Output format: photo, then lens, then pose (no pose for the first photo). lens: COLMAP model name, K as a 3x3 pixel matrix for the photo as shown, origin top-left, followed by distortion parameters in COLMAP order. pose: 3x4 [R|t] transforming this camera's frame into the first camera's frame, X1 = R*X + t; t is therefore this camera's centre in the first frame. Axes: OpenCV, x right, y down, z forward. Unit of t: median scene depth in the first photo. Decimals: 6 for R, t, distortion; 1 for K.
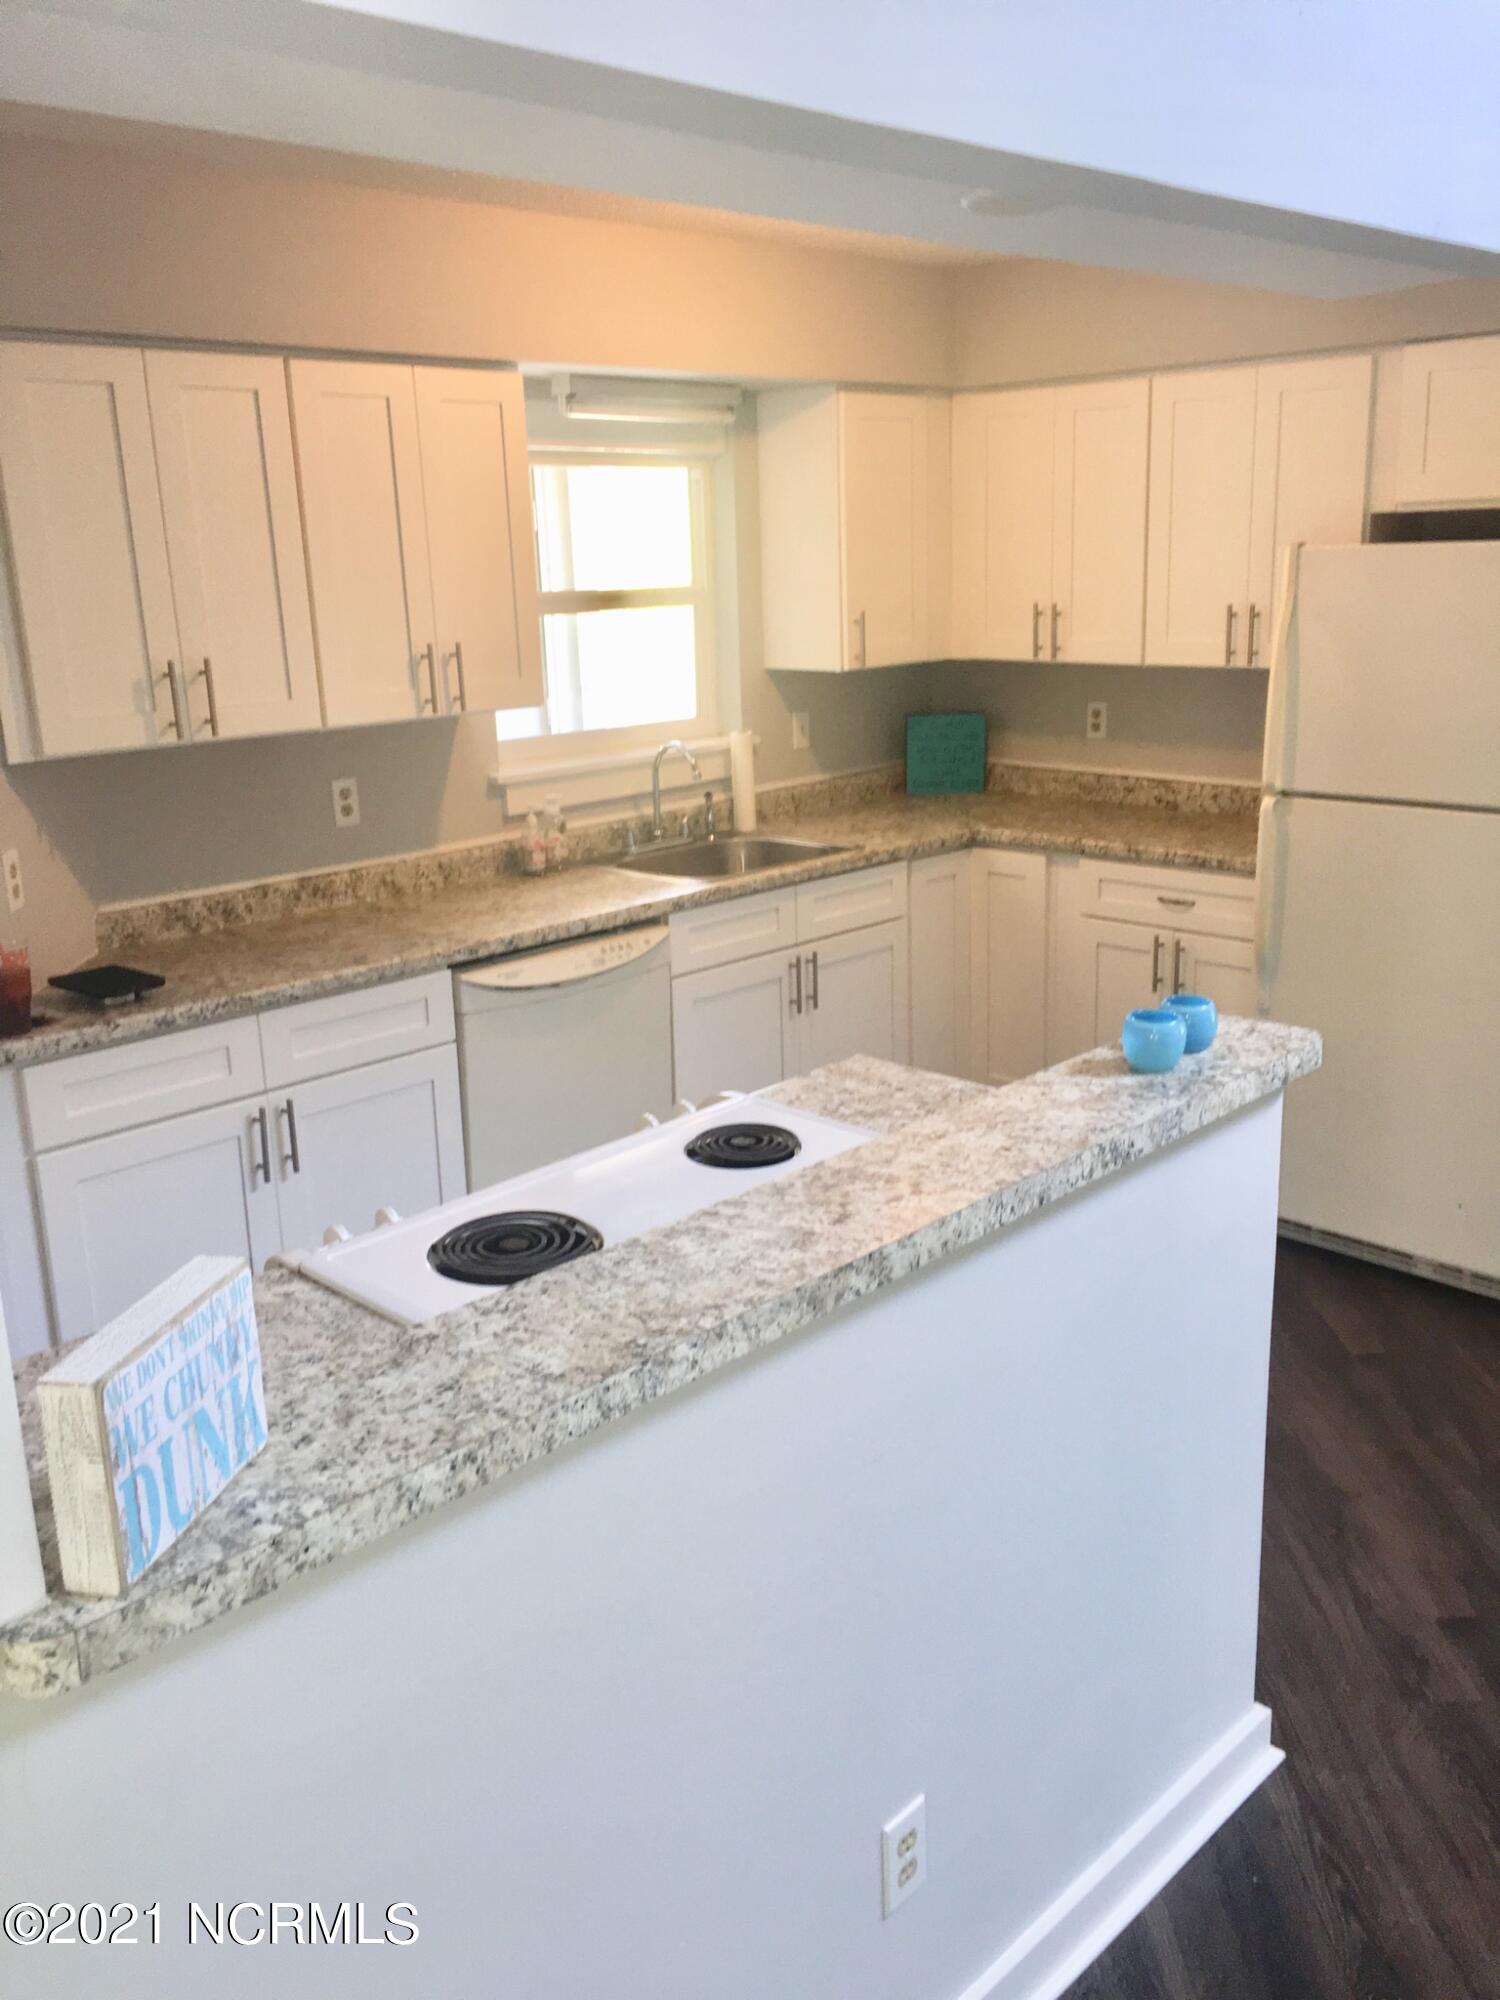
lens RADIAL K [[1699.0, 0, 742.5], [0, 1699.0, 993.5], [0, 0, 1]] dist [0.078251, -0.025320]
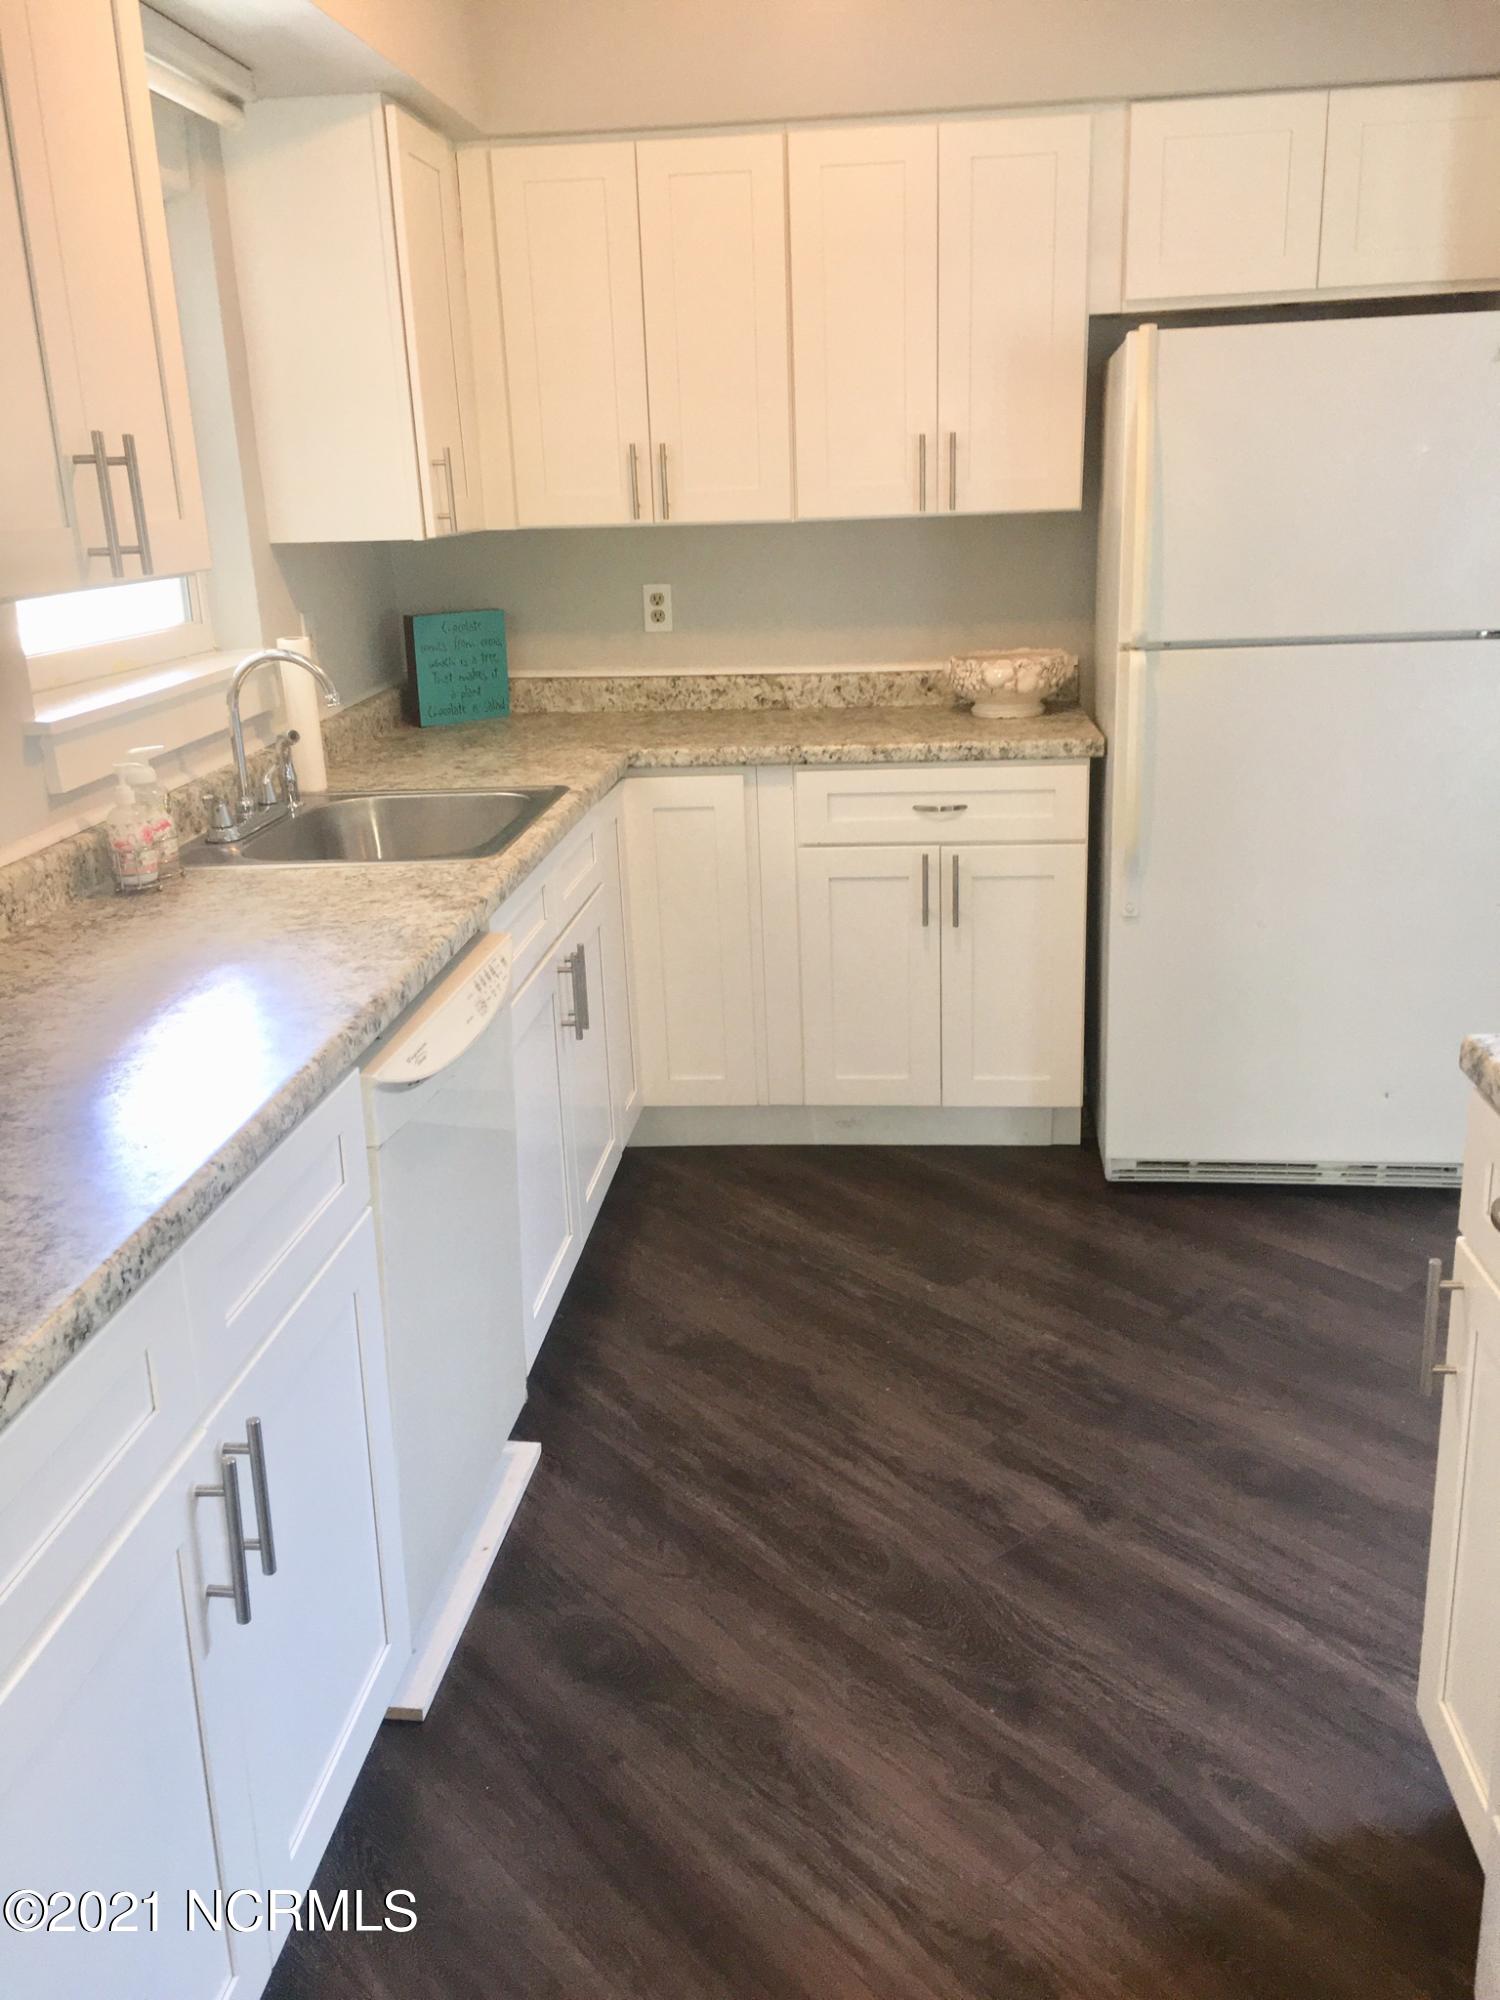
lens RADIAL K [[1699.0, 0, 751.3], [0, 1699.0, 999.5], [0, 0, 1]] dist [0.078251, -0.025320]
pose [[0.779422, -0.184418, 0.598741, -0.284568], [0.173950, 0.981820, 0.075967, -0.038695], [-0.601866, 0.044941, 0.797332, 0.389756]]
